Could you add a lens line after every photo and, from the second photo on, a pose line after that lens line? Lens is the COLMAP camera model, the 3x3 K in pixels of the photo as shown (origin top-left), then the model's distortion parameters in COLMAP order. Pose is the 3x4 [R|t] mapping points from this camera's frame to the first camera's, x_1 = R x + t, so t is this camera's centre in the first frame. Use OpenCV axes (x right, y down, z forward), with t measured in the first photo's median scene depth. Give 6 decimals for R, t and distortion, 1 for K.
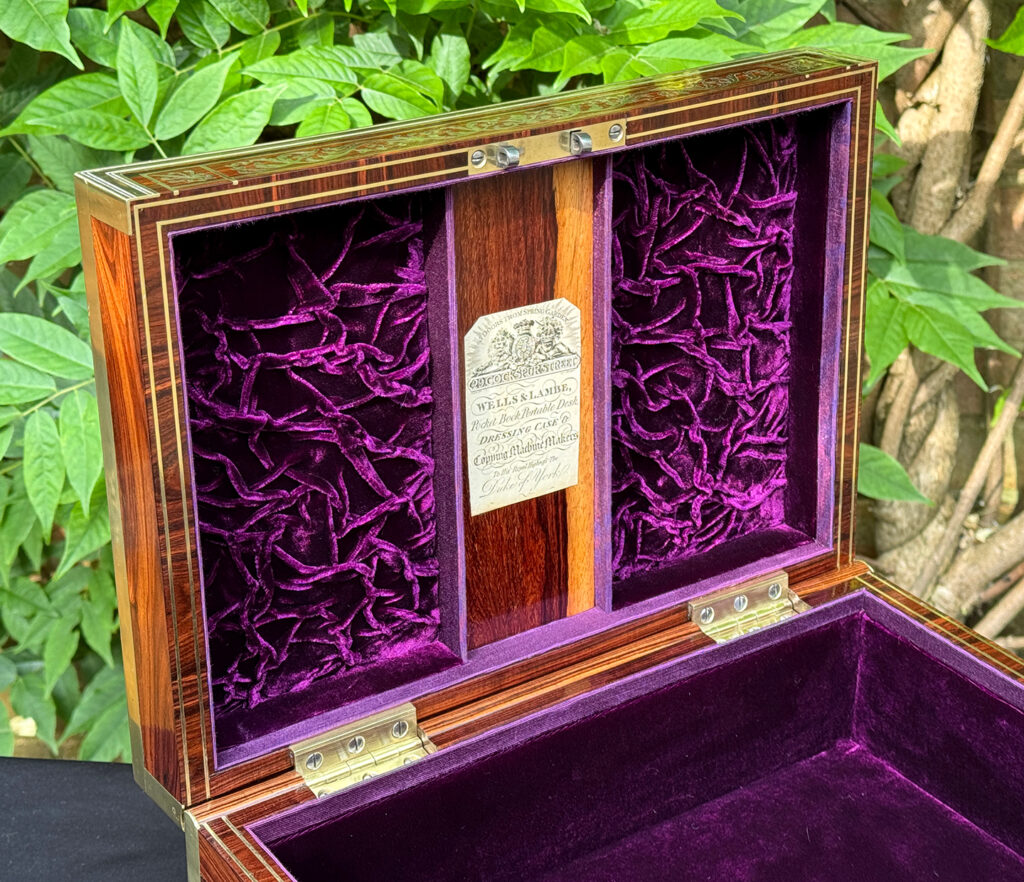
lens RADIAL K [[1952.5, 0, 508.4], [0, 1952.5, 413.3], [0, 0, 1]] dist [0.151609, 0.053896]
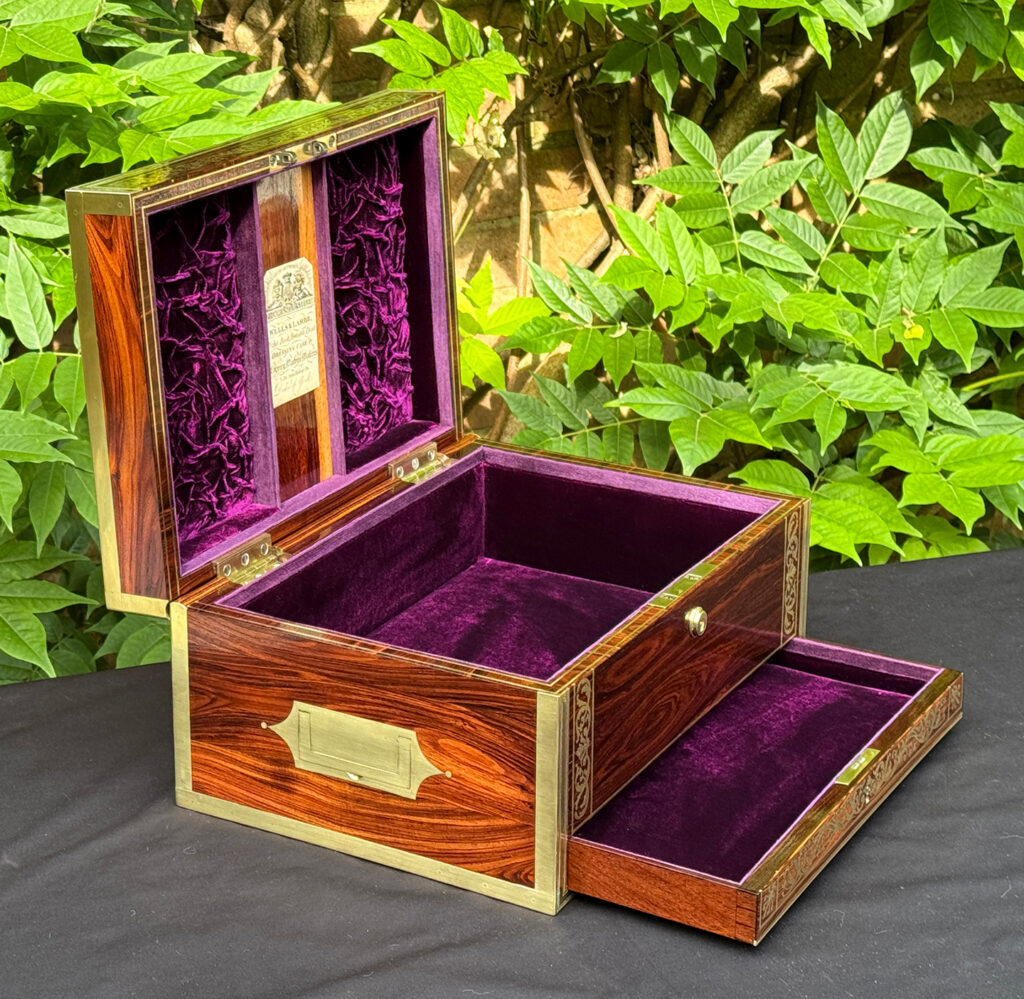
lens RADIAL K [[2414.9, 0, 293.2], [0, 2414.9, 461.6], [0, 0, 1]] dist [0.109606, 0.192732]
pose [[0.924489, -0.154173, 0.348642, -0.656022], [0.188698, 0.979739, -0.067117, 0.219996], [-0.331230, 0.127837, 0.934850, -0.725200]]
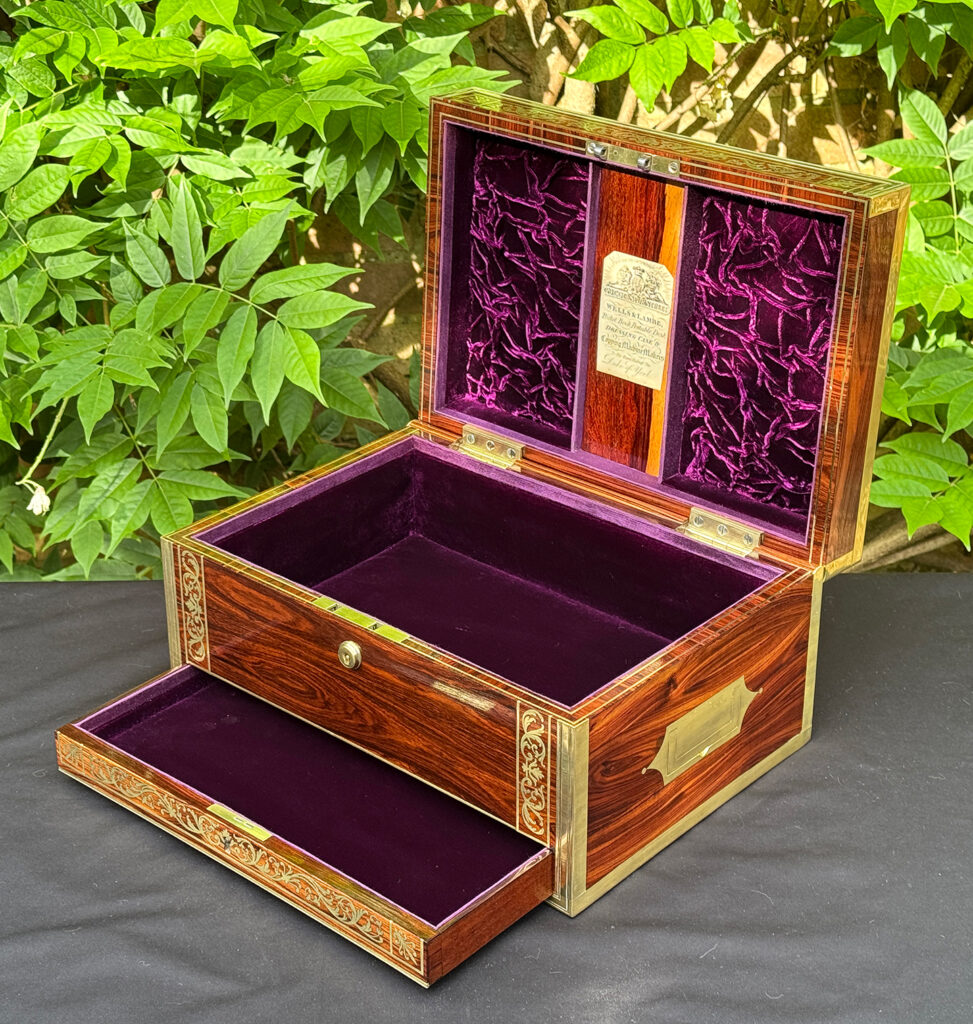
lens RADIAL K [[2005.7, 0, 456.8], [0, 2005.7, 511.6], [0, 0, 1]] dist [0.184840, 0.108923]
pose [[0.230225, 0.421872, -0.876938, 1.509322], [-0.398944, 0.862855, 0.310362, -0.327496], [0.887604, 0.278396, 0.366954, 0.306047]]
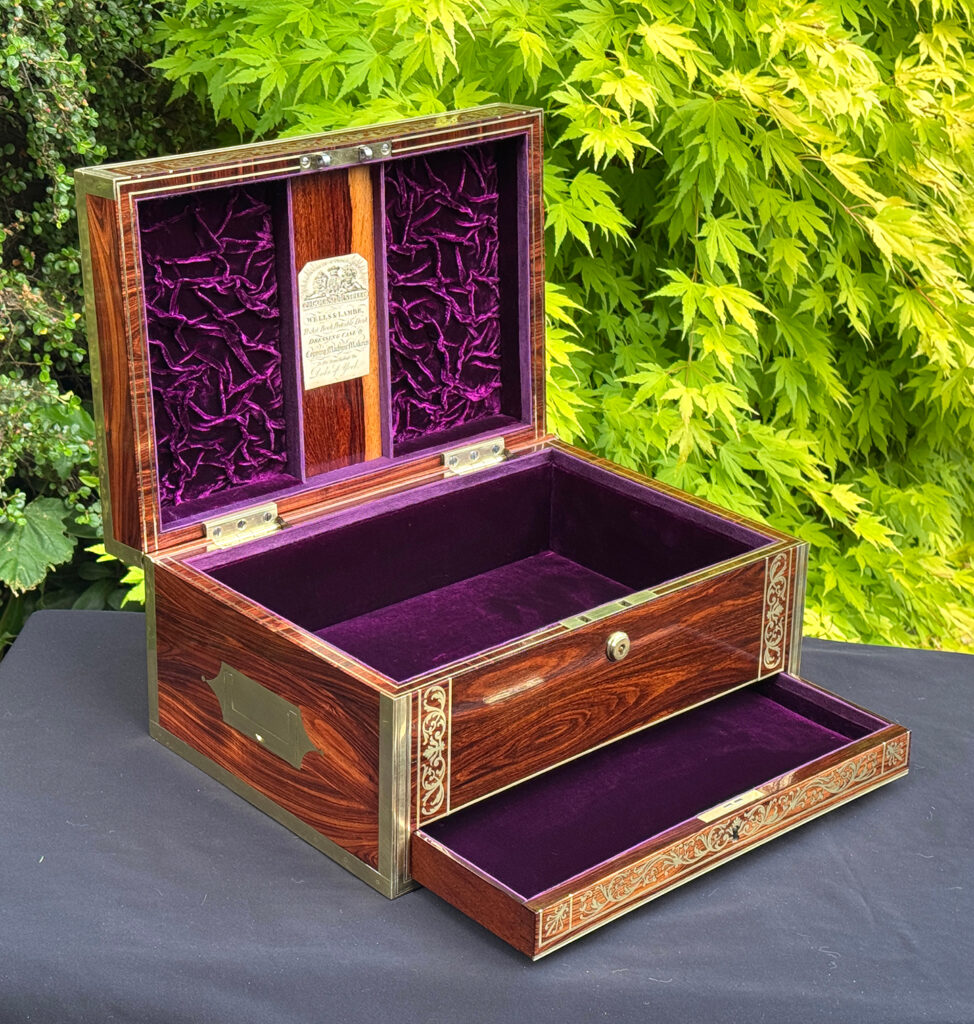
lens RADIAL K [[2100.5, 0, 453.7], [0, 2100.5, 487.6], [0, 0, 1]] dist [0.107677, 0.099878]
pose [[0.994387, -0.036188, 0.099427, -0.072954], [0.040800, 0.998165, -0.044753, 0.217434], [-0.097625, 0.048559, 0.994038, -0.739022]]
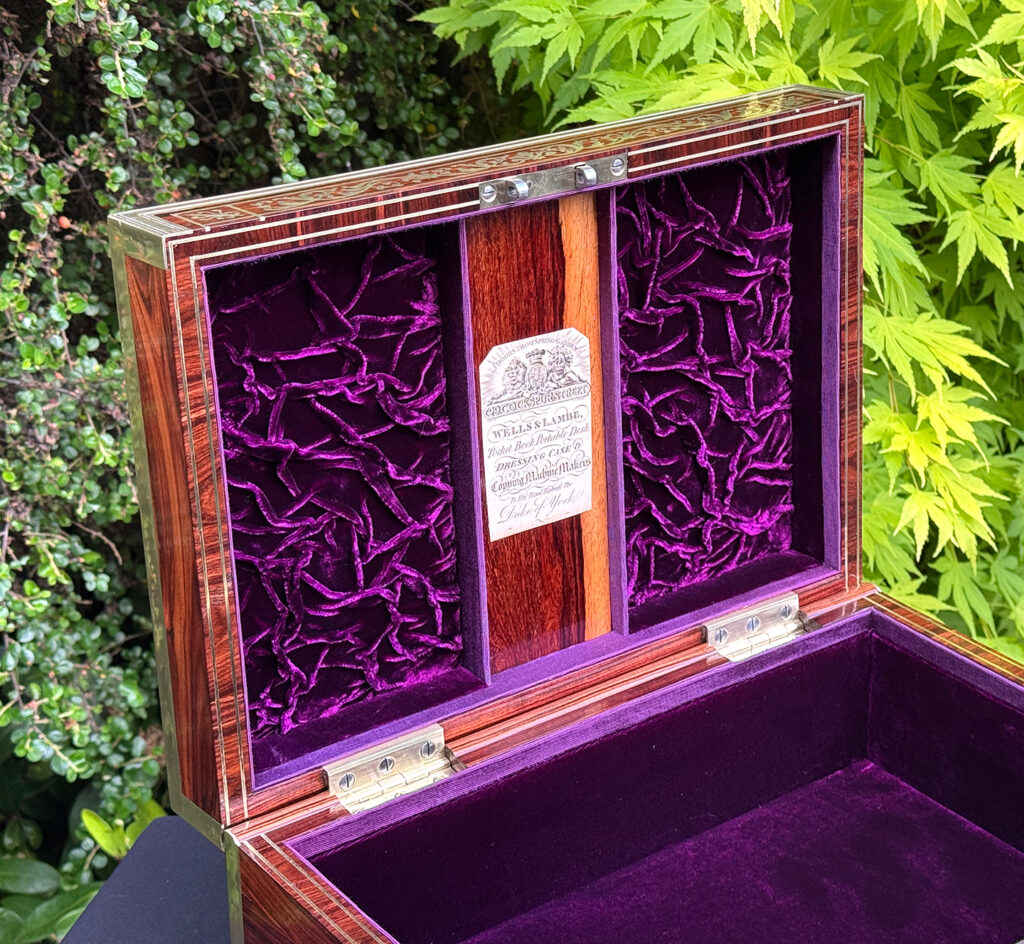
lens RADIAL K [[2080.6, 0, 536.4], [0, 2080.6, 414.8], [0, 0, 1]] dist [0.123930, 0.151633]
pose [[0.999217, -0.032031, 0.023247, -0.018196], [0.033079, 0.998384, -0.046218, 0.037682], [-0.021729, 0.046951, 0.998661, -0.101000]]
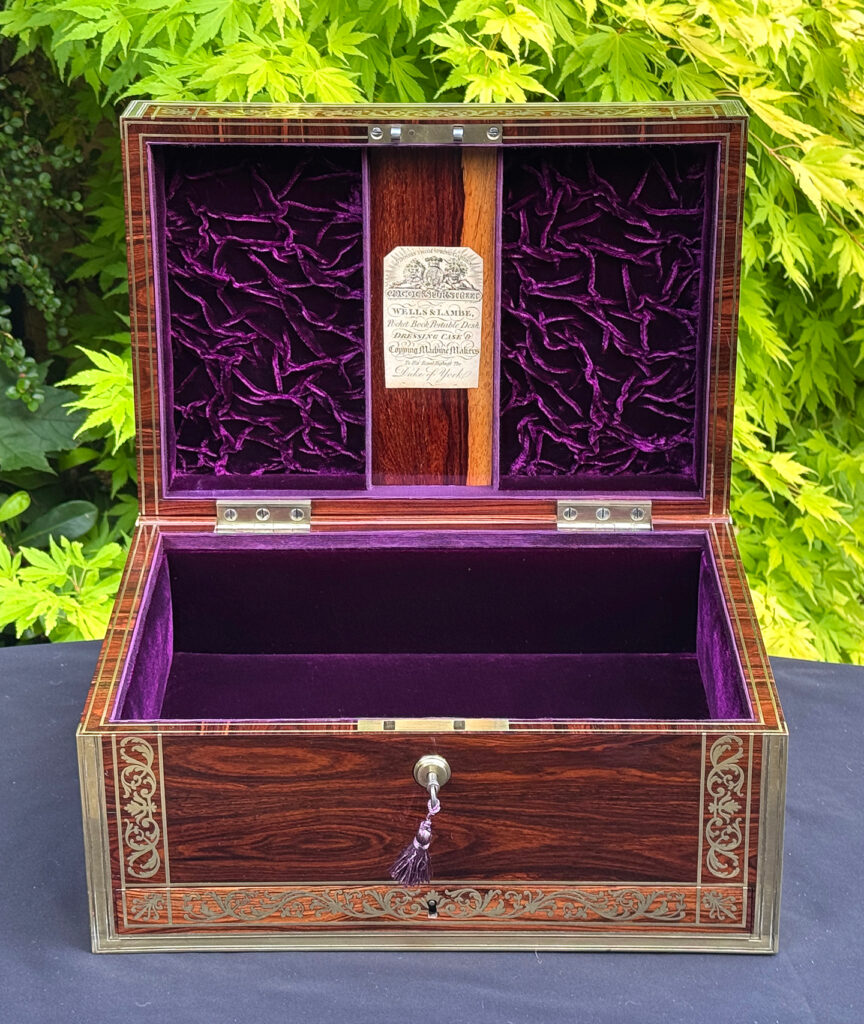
lens RADIAL K [[2233.6, 0, 430.9], [0, 2233.6, 459.0], [0, 0, 1]] dist [0.134264, 0.412417]
pose [[0.818247, 0.217387, -0.532179, 0.892774], [-0.226697, 0.972742, 0.048794, 0.016313], [0.528280, 0.080718, 0.845225, -0.357228]]
